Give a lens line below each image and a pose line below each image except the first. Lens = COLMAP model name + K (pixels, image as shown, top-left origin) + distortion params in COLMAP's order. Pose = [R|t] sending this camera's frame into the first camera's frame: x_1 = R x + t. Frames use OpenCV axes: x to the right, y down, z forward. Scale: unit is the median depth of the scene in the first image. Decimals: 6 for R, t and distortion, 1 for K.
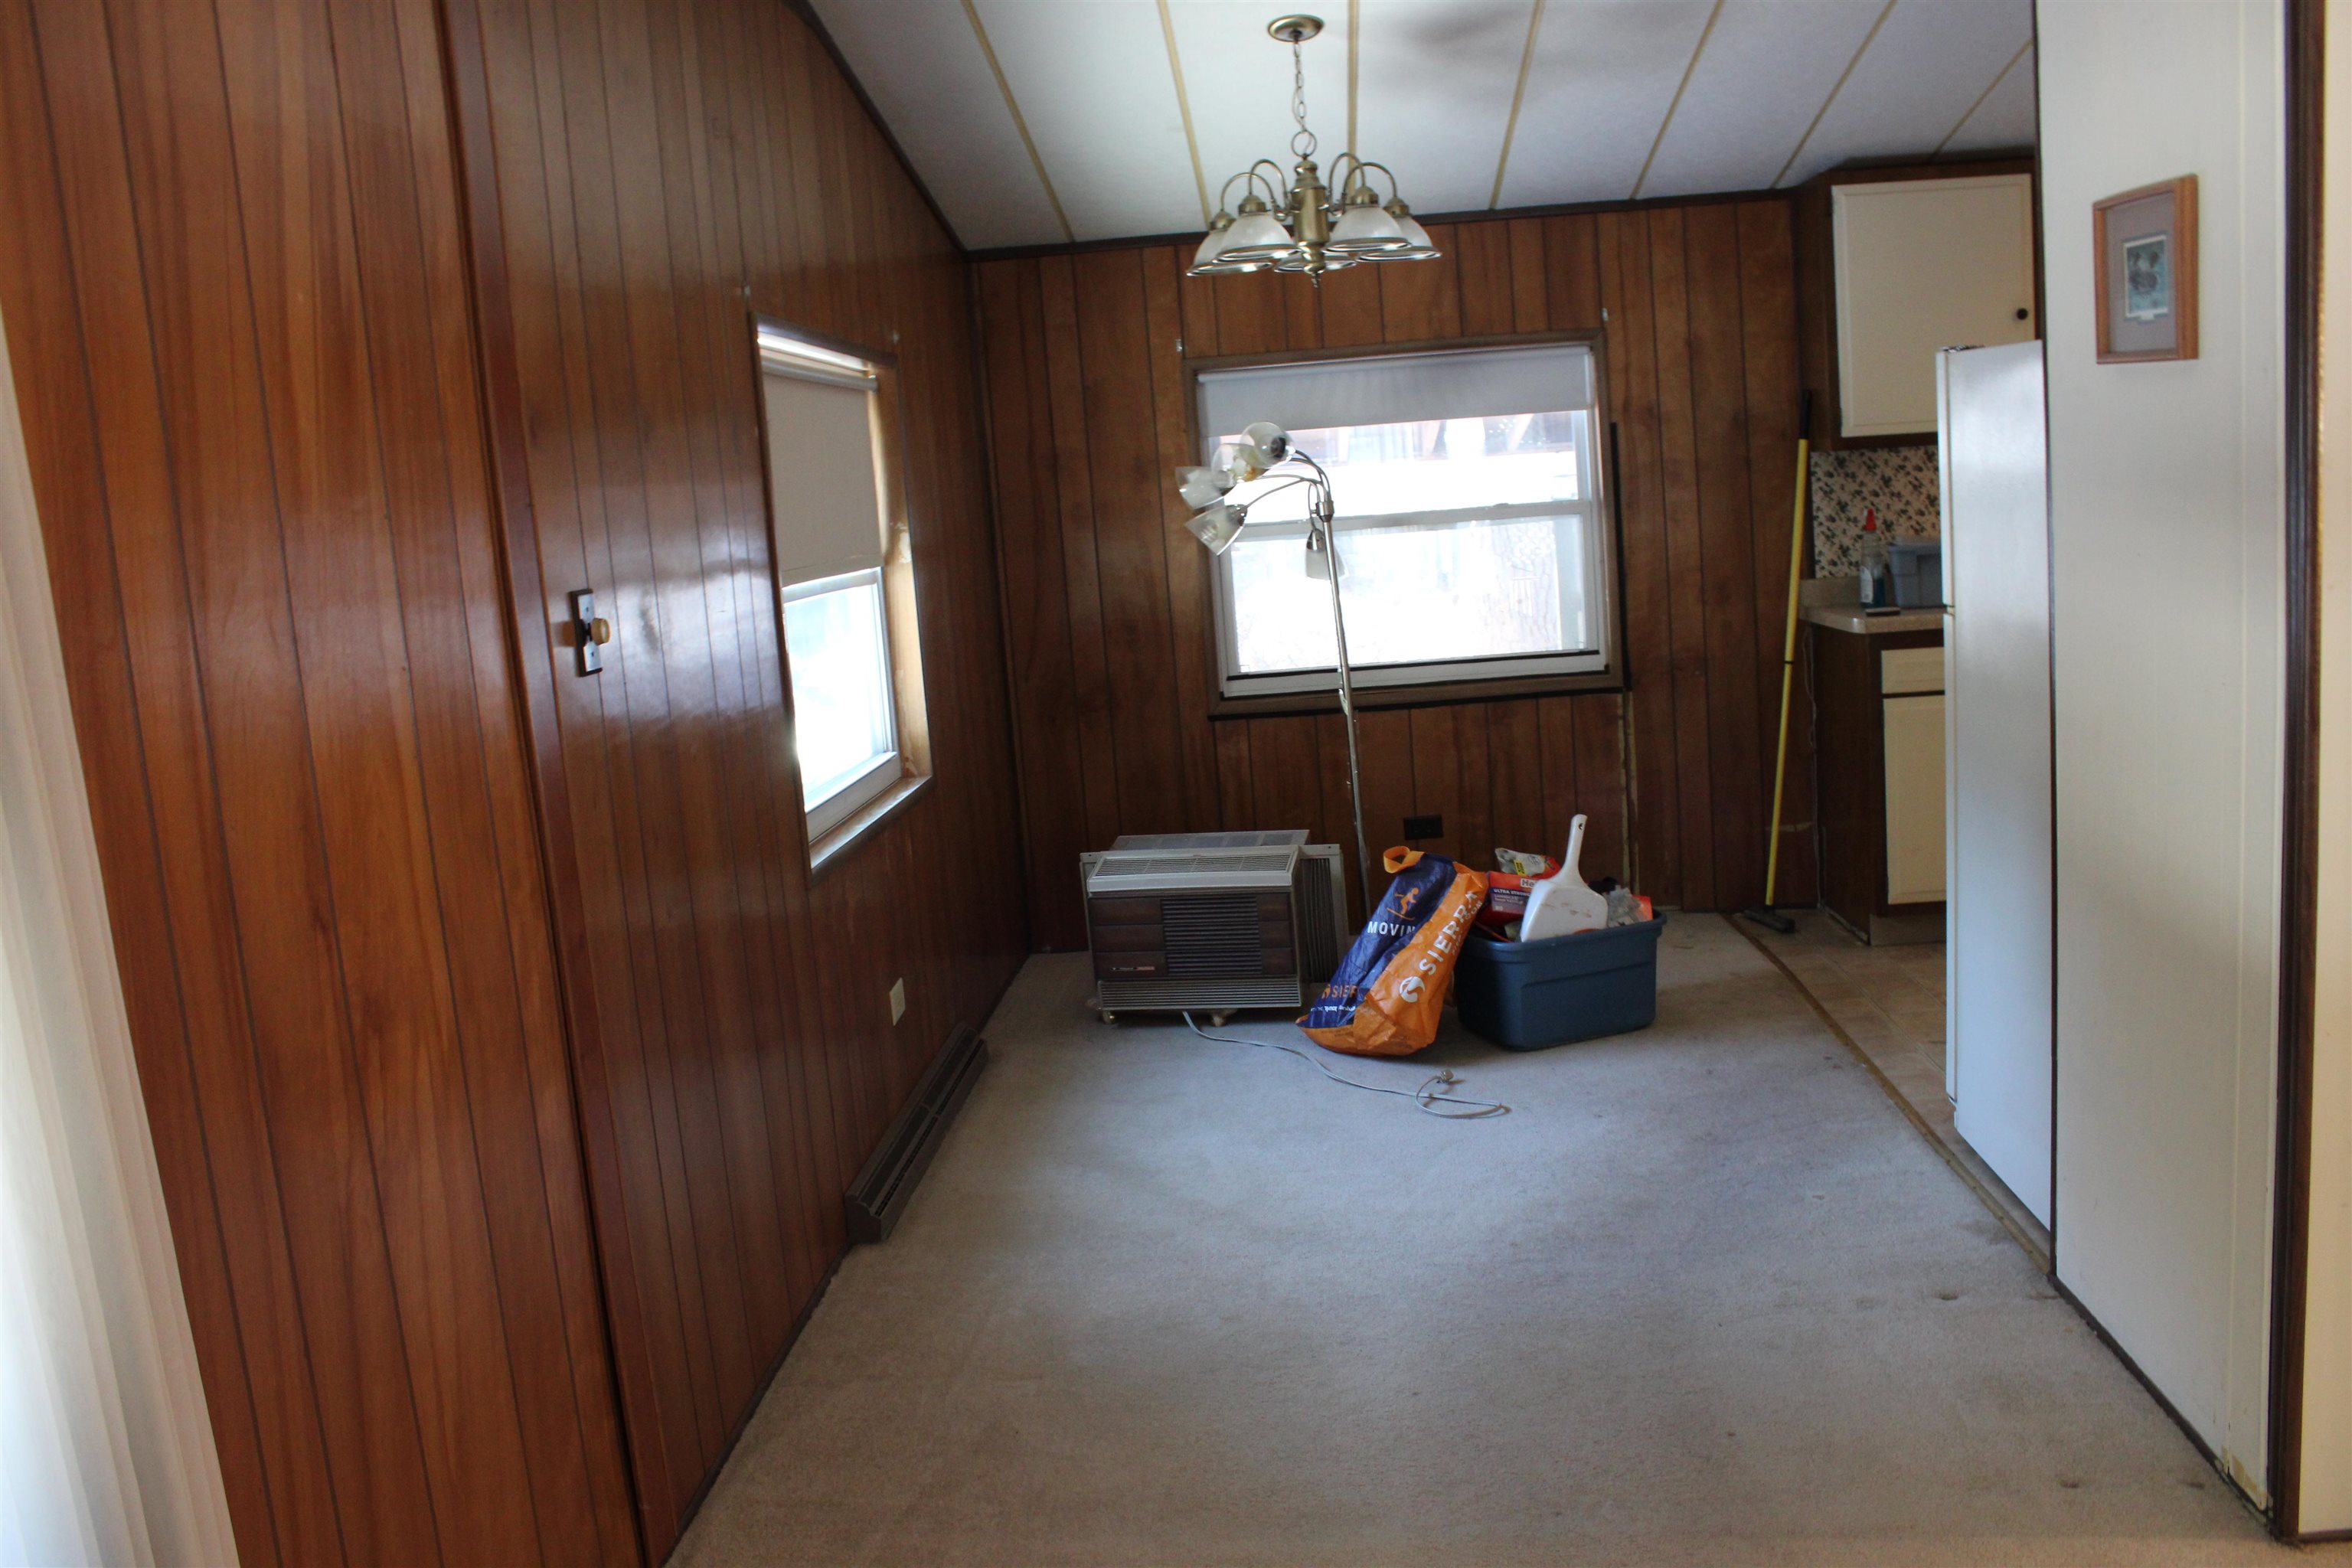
lens RADIAL K [[1934.7, 0, 1181.6], [0, 1934.7, 782.0], [0, 0, 1]] dist [-0.185549, 0.174188]
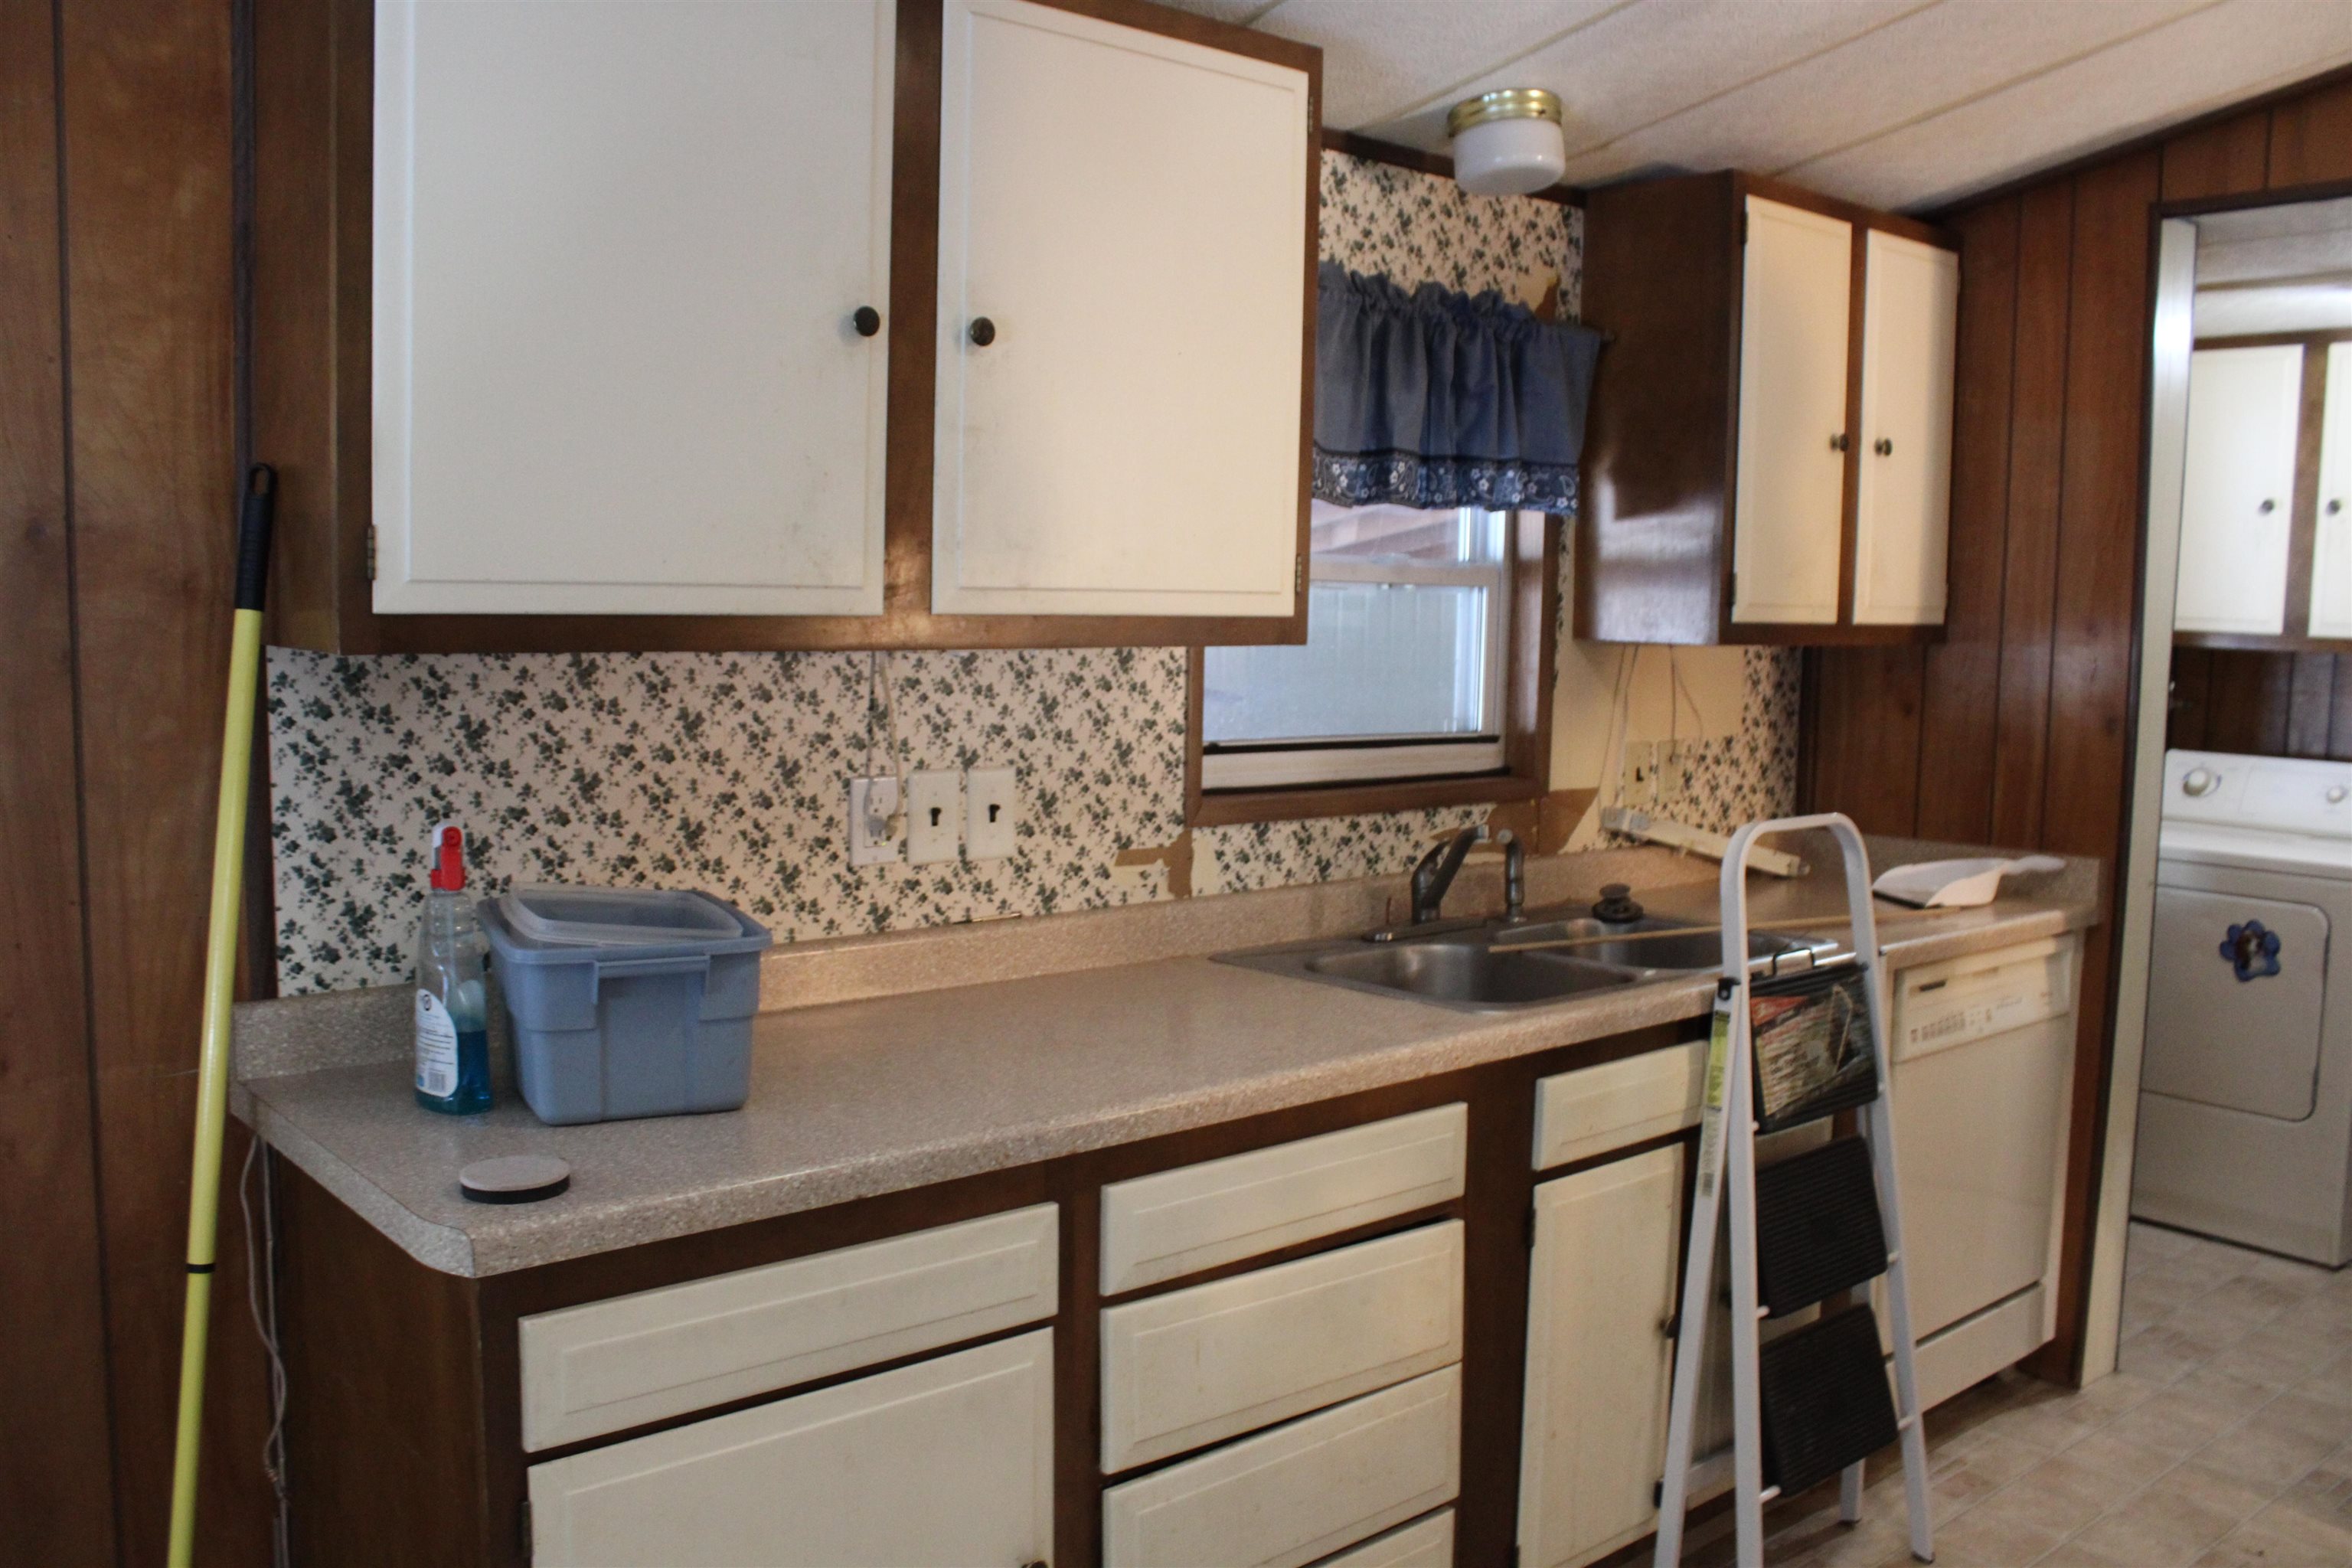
lens RADIAL K [[1934.7, 0, 1181.6], [0, 1934.7, 782.0], [0, 0, 1]] dist [-0.185549, 0.174188]
pose [[0.701858, 0.020663, 0.712017, 0.205106], [0.034785, 0.997392, -0.063233, -0.121144], [-0.711467, 0.069148, 0.699309, 0.637365]]
